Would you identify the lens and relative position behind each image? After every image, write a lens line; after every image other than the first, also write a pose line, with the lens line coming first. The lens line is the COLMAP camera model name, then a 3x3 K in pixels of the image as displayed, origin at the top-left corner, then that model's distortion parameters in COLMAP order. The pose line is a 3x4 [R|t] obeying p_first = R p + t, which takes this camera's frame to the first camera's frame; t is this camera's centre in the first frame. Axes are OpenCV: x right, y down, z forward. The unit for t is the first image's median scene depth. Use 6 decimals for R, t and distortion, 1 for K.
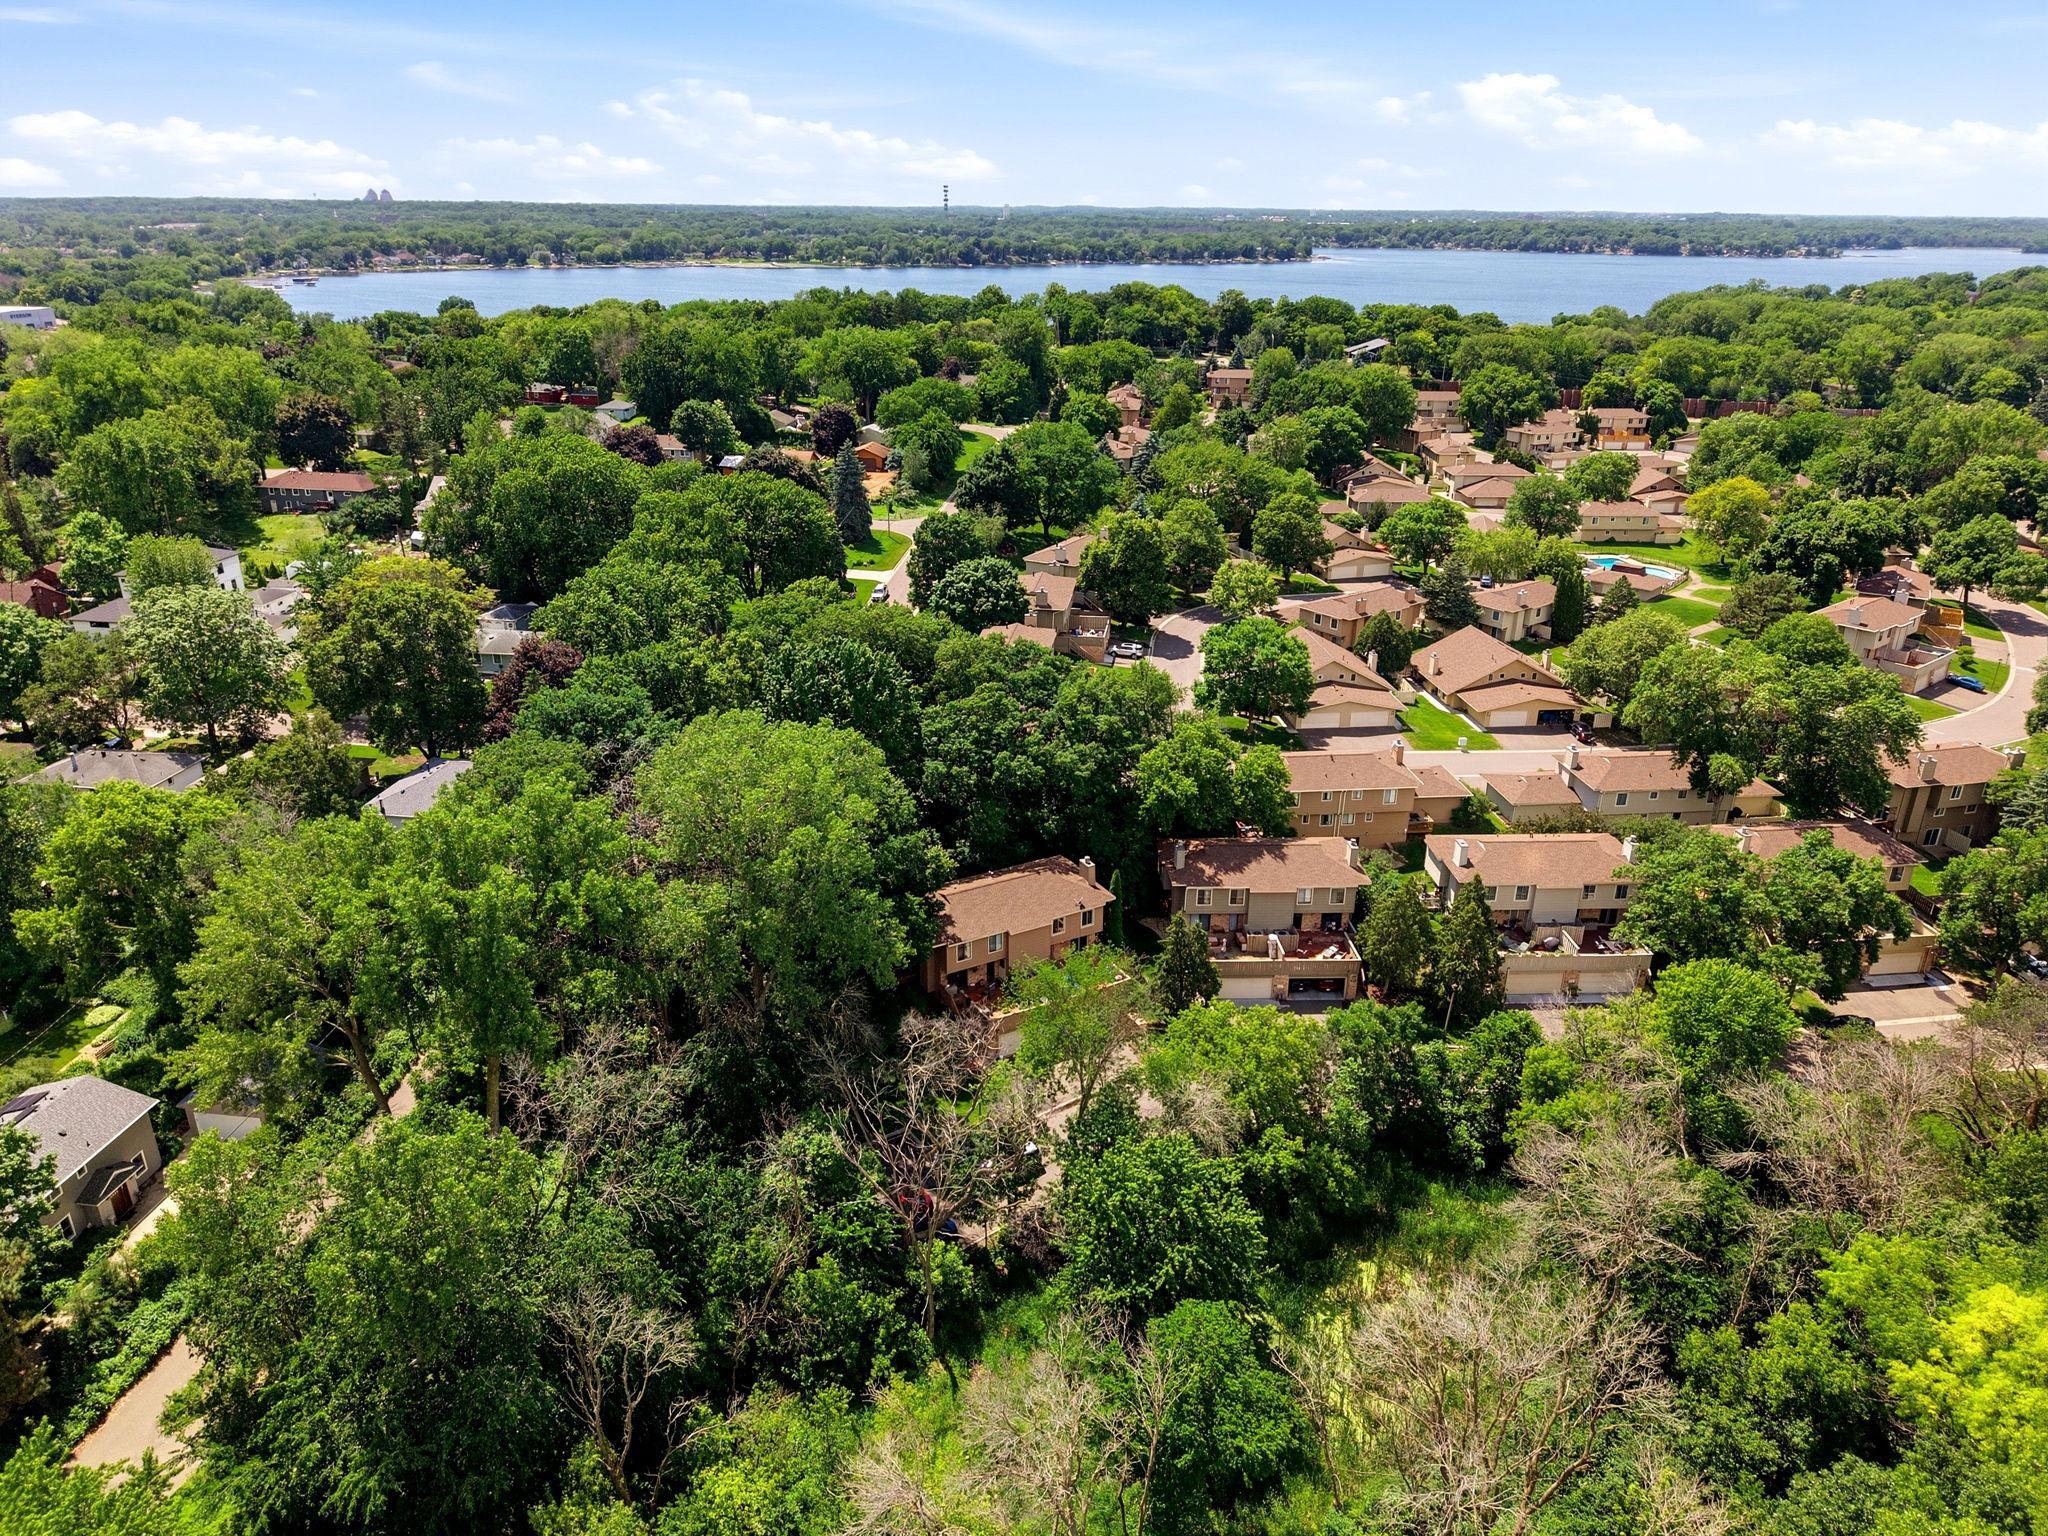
lens RADIAL K [[1379.8, 0, 1029.8], [0, 1379.8, 761.4], [0, 0, 1]] dist [0.005658, -0.007224]
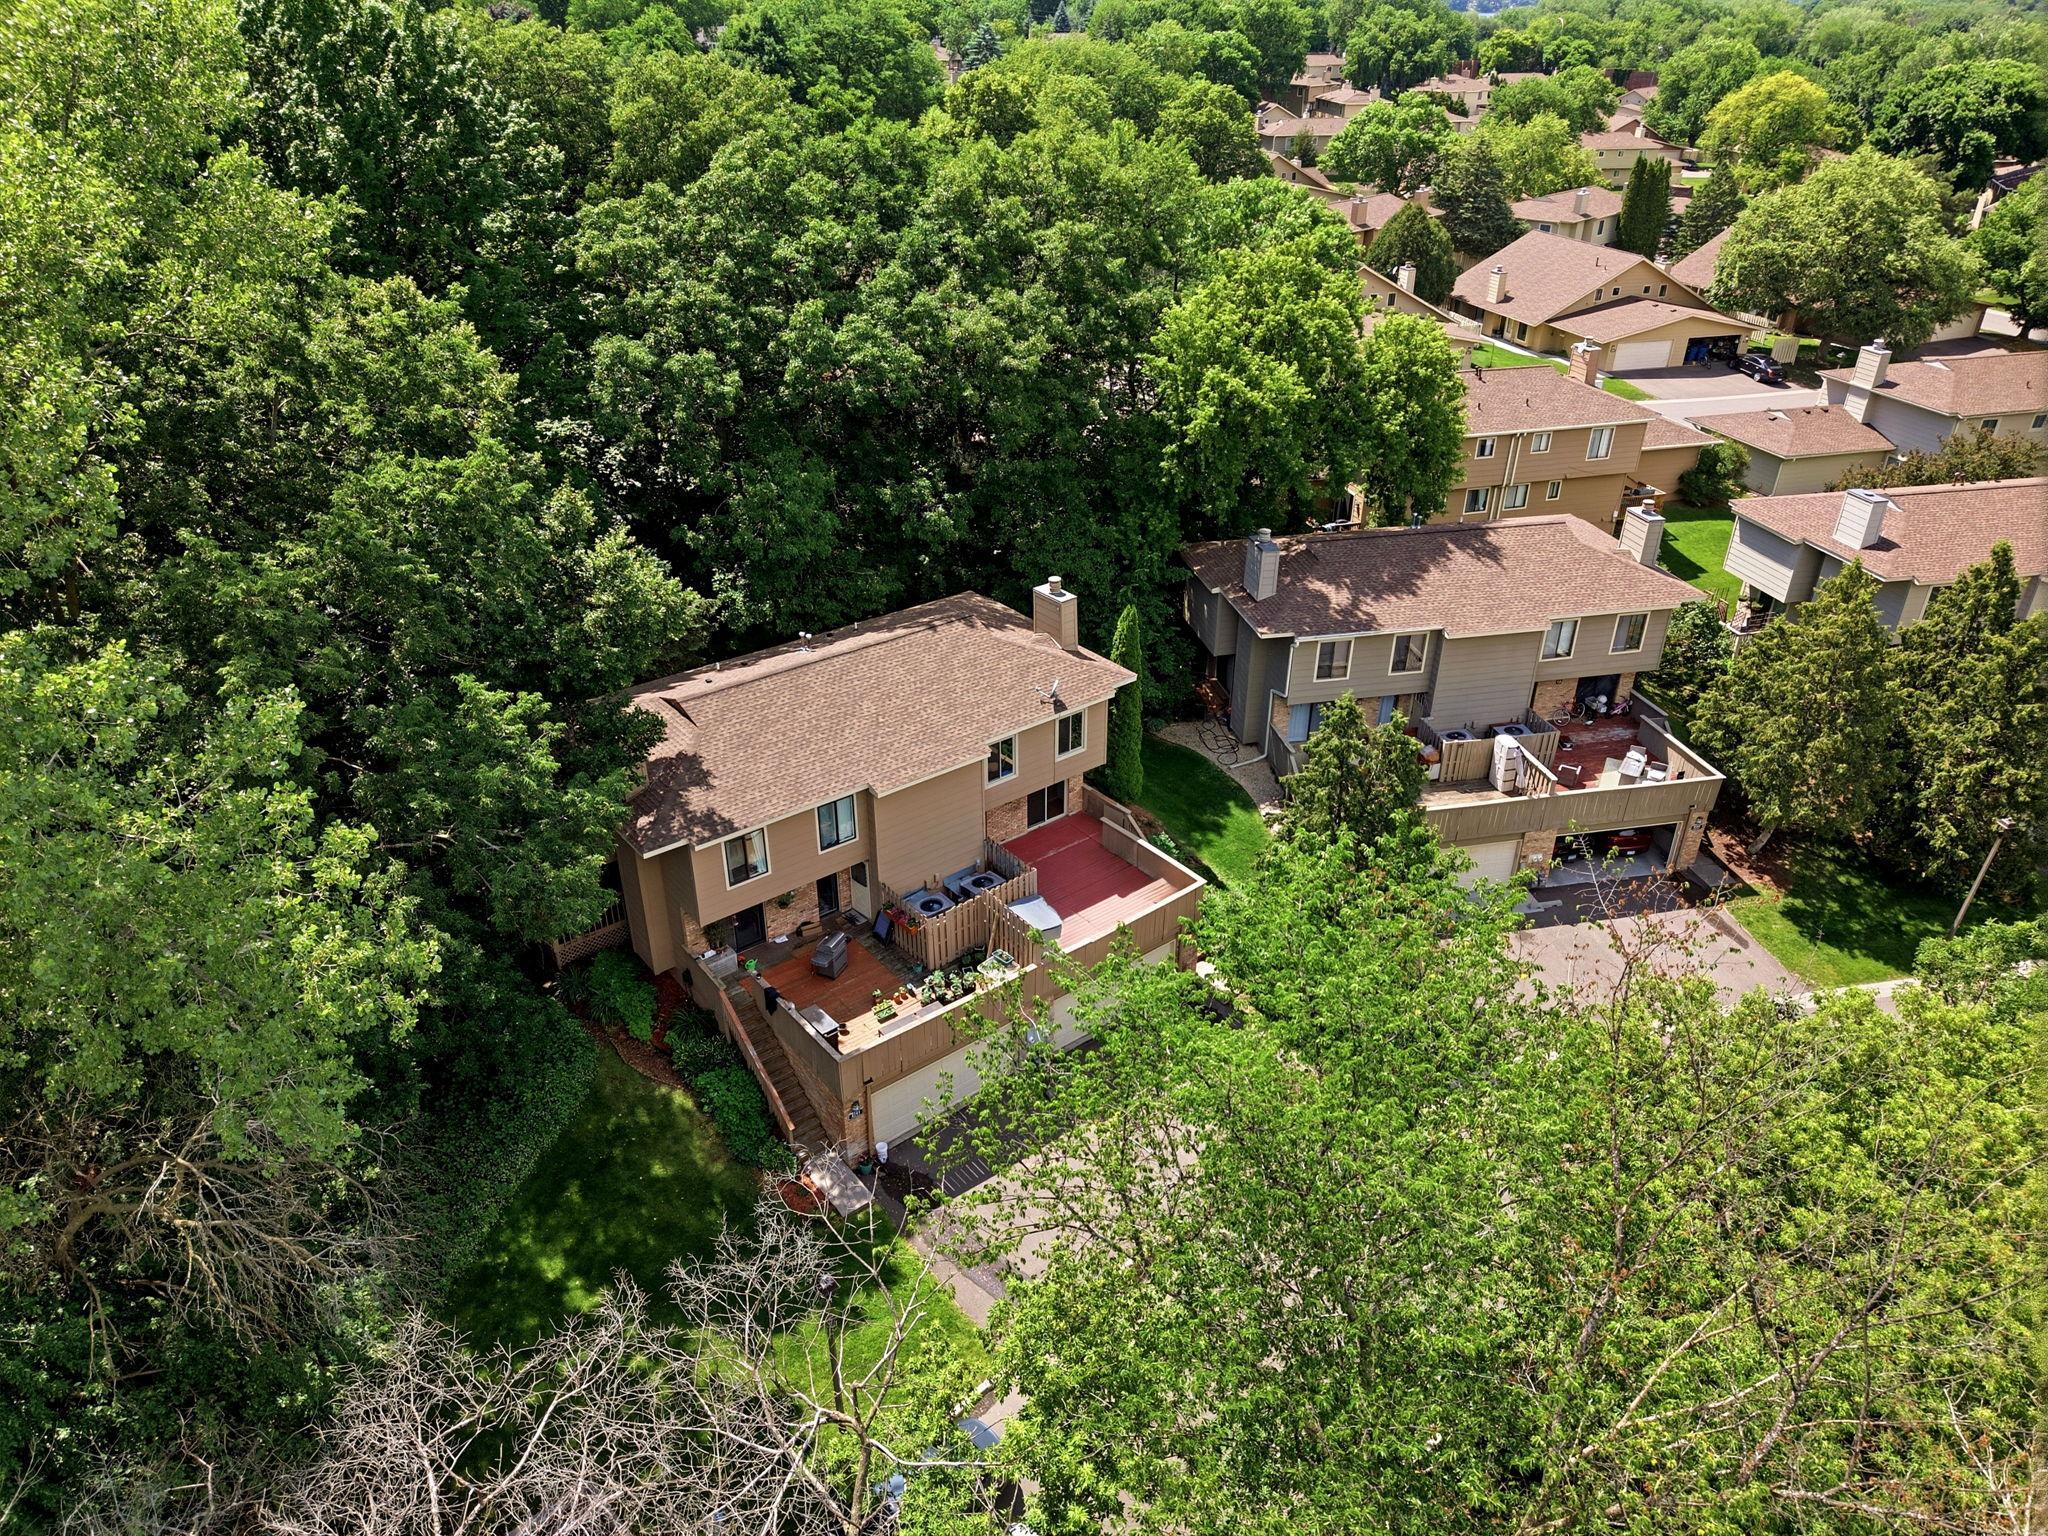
lens RADIAL K [[1379.8, 0, 1038.4], [0, 1379.8, 780.6], [0, 0, 1]] dist [0.005658, -0.007224]
pose [[0.987353, -0.087461, 0.132227, -0.017824], [0.067790, 0.986875, 0.146571, 0.067408], [-0.143311, -0.135753, 0.980323, 0.602494]]
